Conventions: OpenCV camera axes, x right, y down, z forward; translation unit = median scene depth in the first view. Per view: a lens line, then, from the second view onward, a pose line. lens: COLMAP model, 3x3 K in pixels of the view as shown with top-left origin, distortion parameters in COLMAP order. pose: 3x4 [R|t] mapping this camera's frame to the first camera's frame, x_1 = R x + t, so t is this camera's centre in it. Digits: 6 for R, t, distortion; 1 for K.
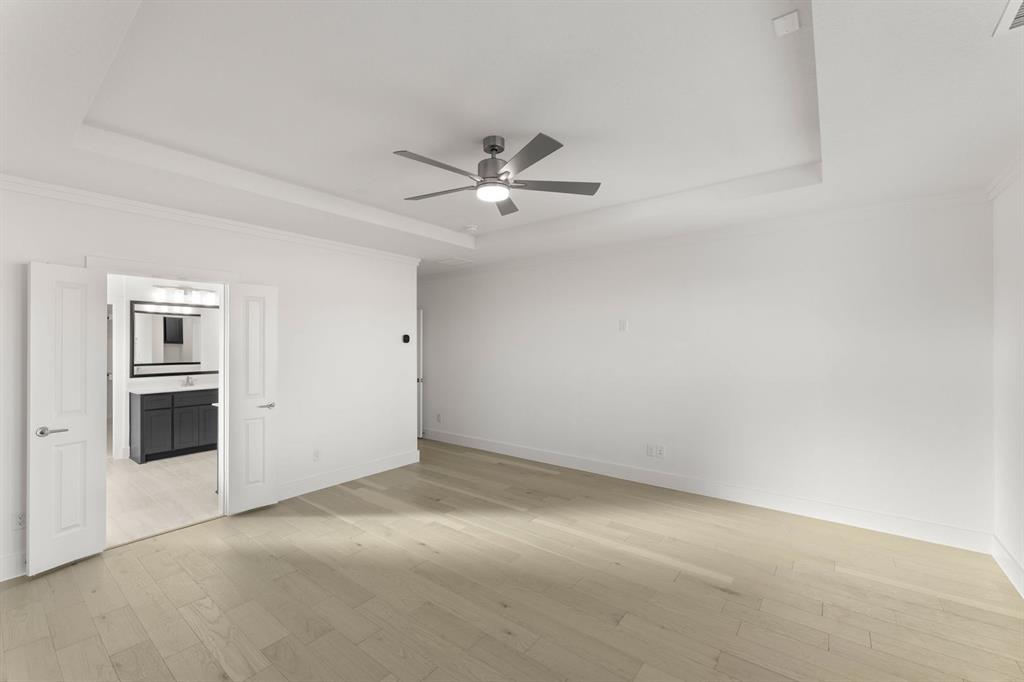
lens RADIAL K [[414.8, 0, 510.5], [0, 414.8, 348.5], [0, 0, 1]] dist [0.000358, 0.000485]
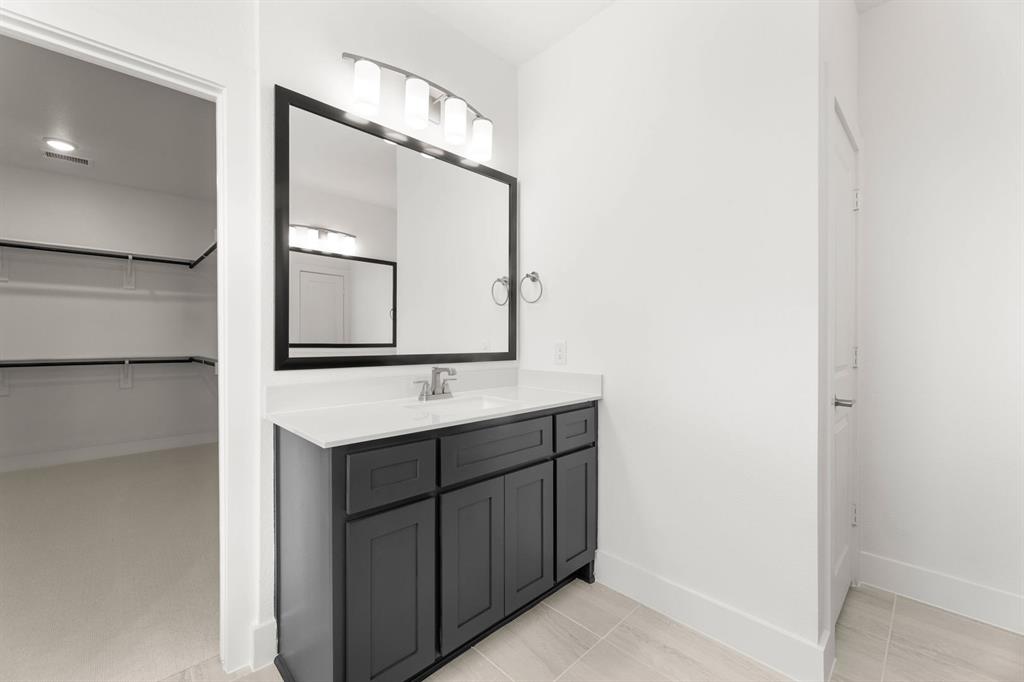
lens RADIAL K [[414.8, 0, 512.2], [0, 414.8, 343.1], [0, 0, 1]] dist [0.000358, 0.000485]
pose [[0.989376, 0.001515, -0.145372, -0.722810], [-0.000517, 0.999976, 0.006901, 0.050860], [0.145379, -0.006752, 0.989353, 0.752135]]
